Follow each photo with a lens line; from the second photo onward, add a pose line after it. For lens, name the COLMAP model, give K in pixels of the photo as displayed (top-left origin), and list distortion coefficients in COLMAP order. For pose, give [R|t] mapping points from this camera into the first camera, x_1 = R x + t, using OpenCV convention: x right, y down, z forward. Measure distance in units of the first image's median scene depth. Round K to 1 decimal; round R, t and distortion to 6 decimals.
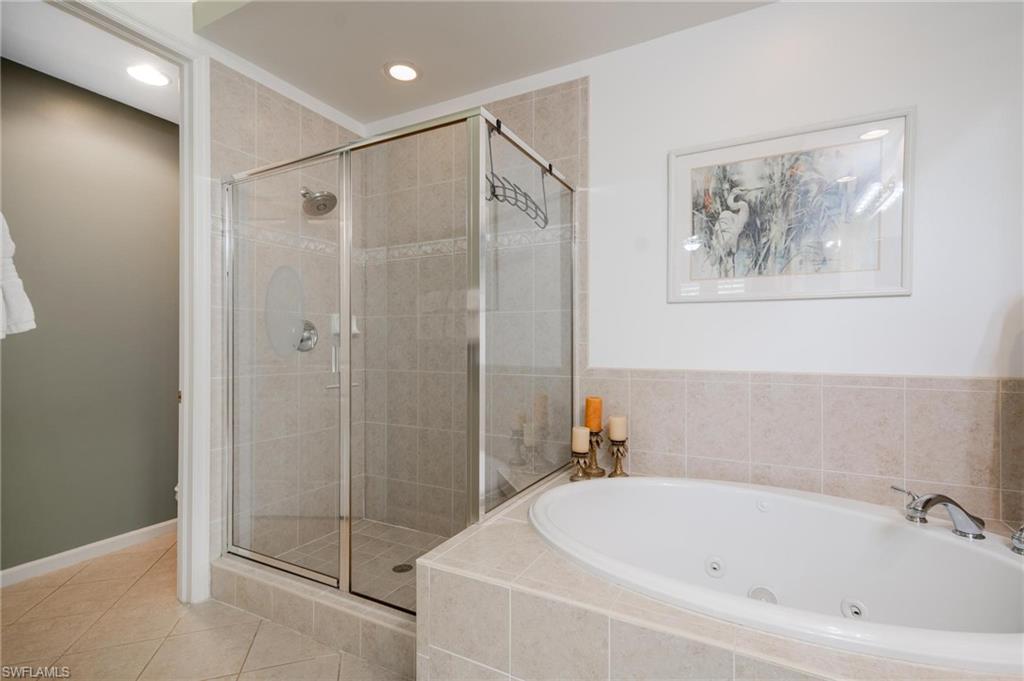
lens RADIAL K [[476.3, 0, 514.6], [0, 476.3, 345.4], [0, 0, 1]] dist [0.016503, -0.000618]
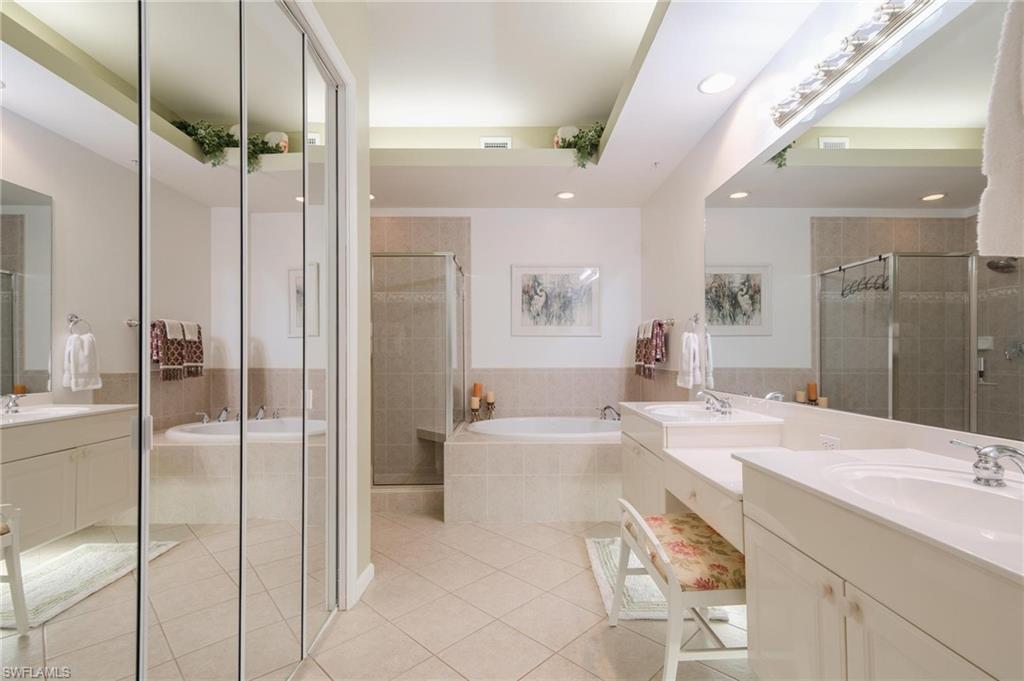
lens RADIAL K [[469.4, 0, 512.4], [0, 469.4, 352.4], [0, 0, 1]] dist [0.015151, -0.000135]
pose [[0.883805, -0.002081, 0.467850, -0.672730], [0.005148, 0.999973, -0.005275, -0.006263], [-0.467827, 0.007071, 0.883792, -0.865094]]
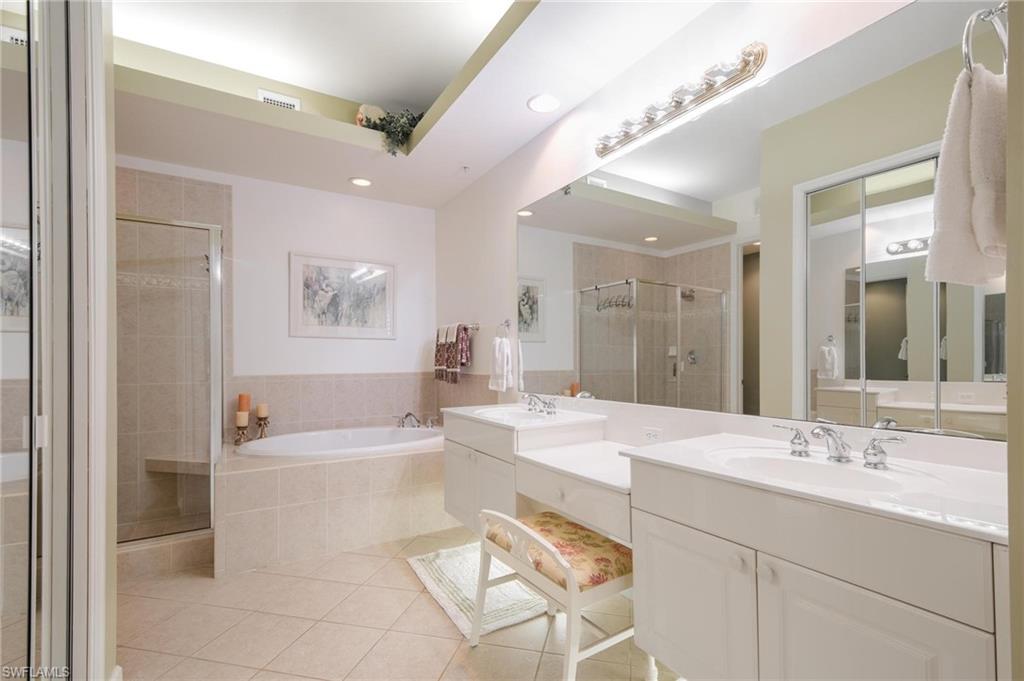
lens RADIAL K [[470.1, 0, 516.0], [0, 470.1, 358.2], [0, 0, 1]] dist [0.014471, -0.000325]
pose [[0.518162, -0.002269, 0.855279, -0.775869], [0.004140, 0.999991, 0.000145, -0.006180], [-0.855272, 0.003466, 0.518167, -0.651959]]
